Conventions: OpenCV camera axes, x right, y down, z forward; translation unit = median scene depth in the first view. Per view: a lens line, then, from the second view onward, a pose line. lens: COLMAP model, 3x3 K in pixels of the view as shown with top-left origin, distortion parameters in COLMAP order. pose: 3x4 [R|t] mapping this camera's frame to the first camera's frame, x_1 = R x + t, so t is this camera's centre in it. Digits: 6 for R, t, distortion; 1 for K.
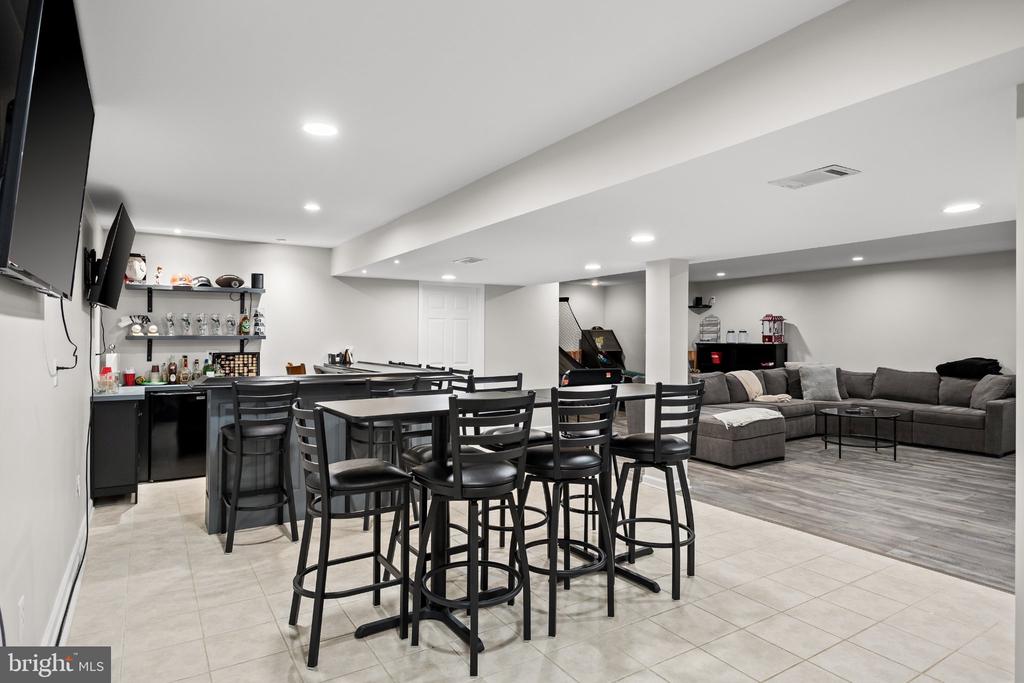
lens RADIAL K [[570.8, 0, 510.9], [0, 570.8, 341.1], [0, 0, 1]] dist [-0.003048, -0.001070]
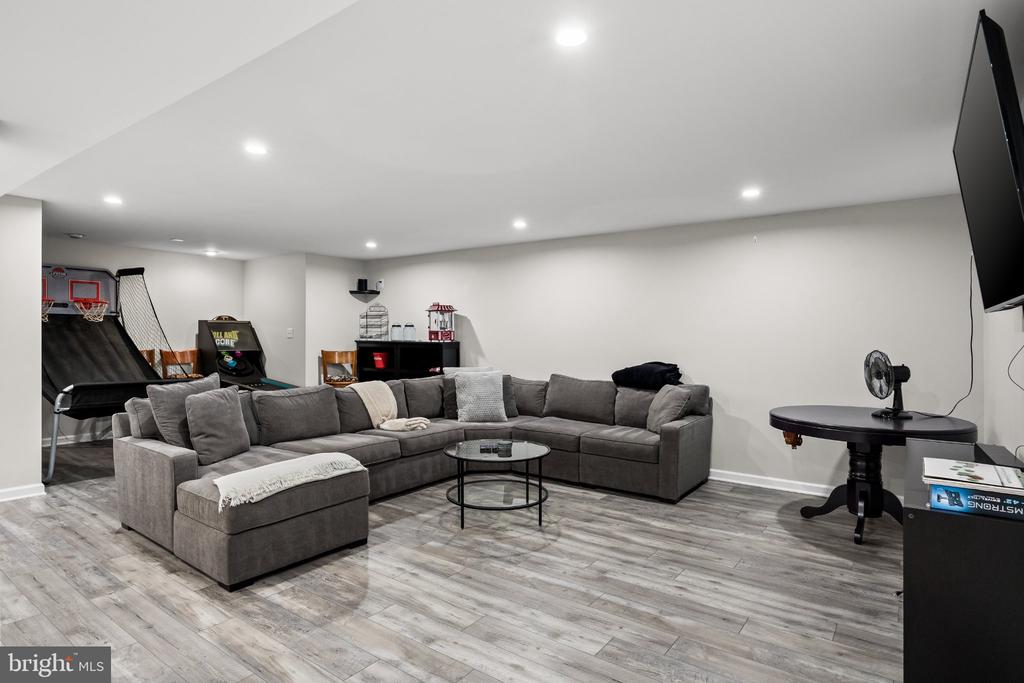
lens RADIAL K [[570.8, 0, 508.8], [0, 570.8, 339.9], [0, 0, 1]] dist [-0.003048, -0.001070]
pose [[0.924538, 0.009542, 0.380970, 0.291274], [-0.009068, 0.999954, -0.003040, 0.003729], [-0.380981, -0.000644, 0.924583, 0.311921]]
